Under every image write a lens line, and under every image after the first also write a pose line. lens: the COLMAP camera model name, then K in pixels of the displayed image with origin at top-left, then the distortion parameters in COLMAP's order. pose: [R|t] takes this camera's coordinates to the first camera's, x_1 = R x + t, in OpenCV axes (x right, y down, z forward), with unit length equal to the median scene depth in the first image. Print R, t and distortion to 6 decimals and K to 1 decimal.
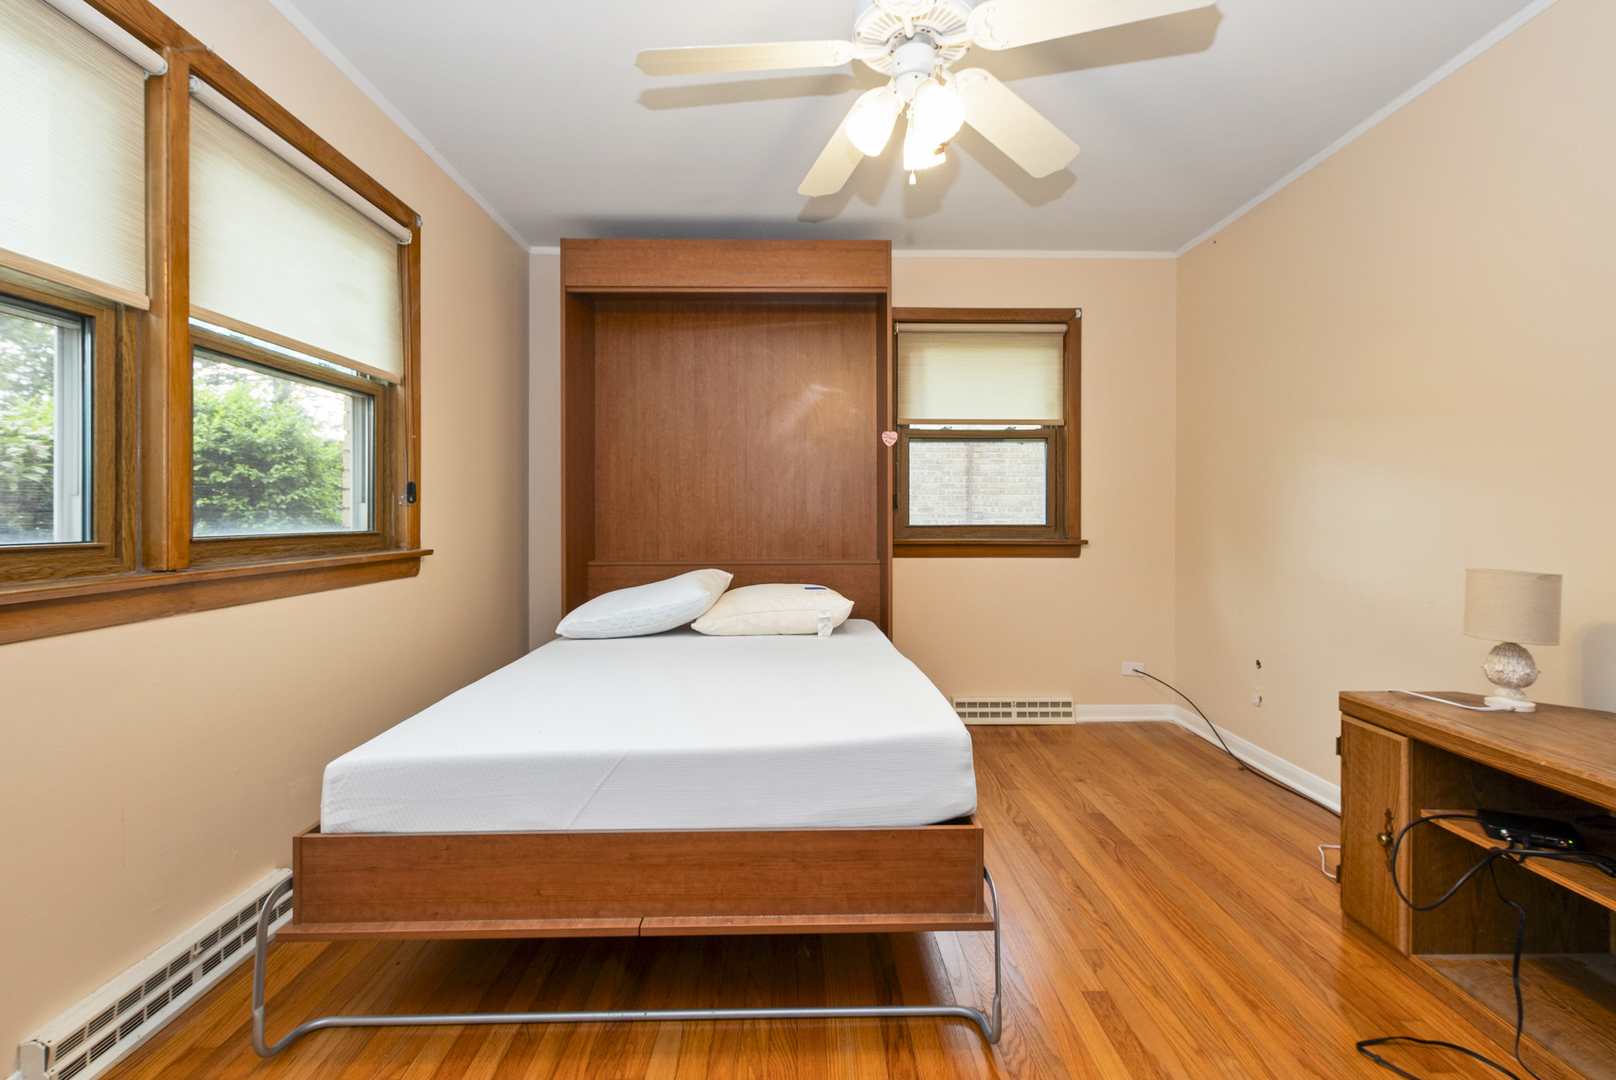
lens RADIAL K [[718.3, 0, 809.8], [0, 718.3, 498.3], [0, 0, 1]] dist [0.002425, -0.000333]
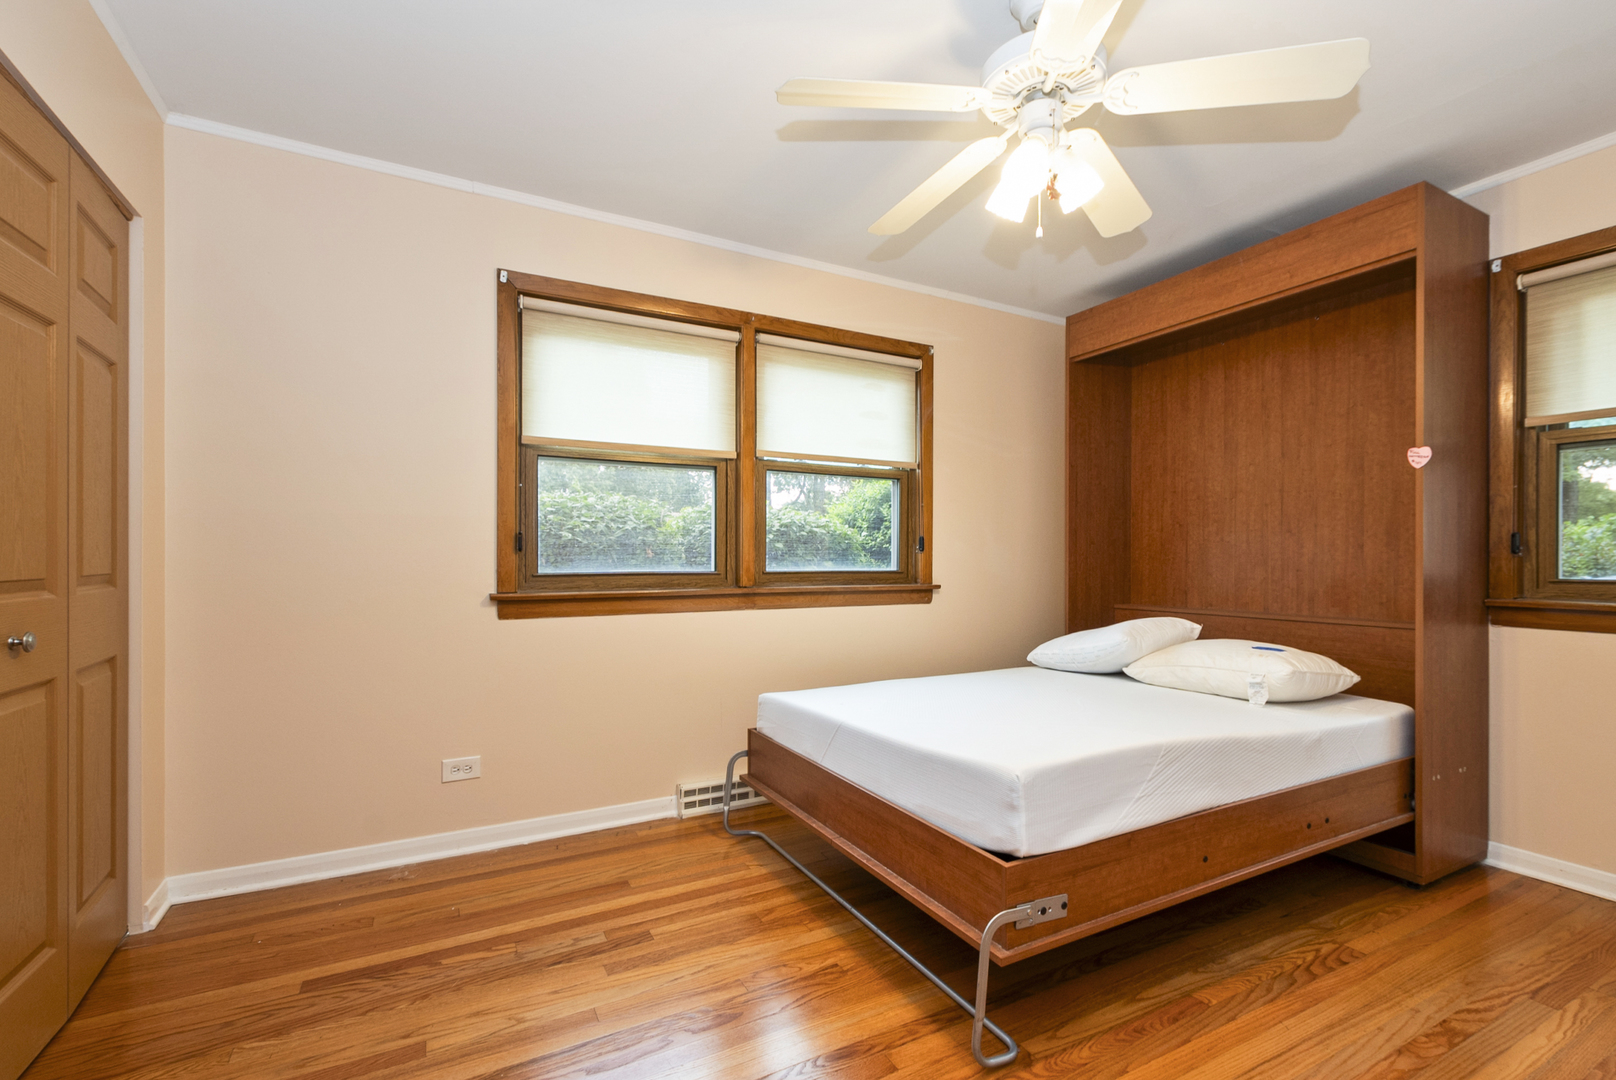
lens RADIAL K [[711.1, 0, 816.6], [0, 711.1, 535.4], [0, 0, 1]] dist [-0.000261, -0.000697]
pose [[0.458323, -0.026451, -0.888392, 0.578368], [0.015515, 0.999643, -0.021759, 0.002238], [0.888650, -0.003811, 0.458569, 0.166187]]
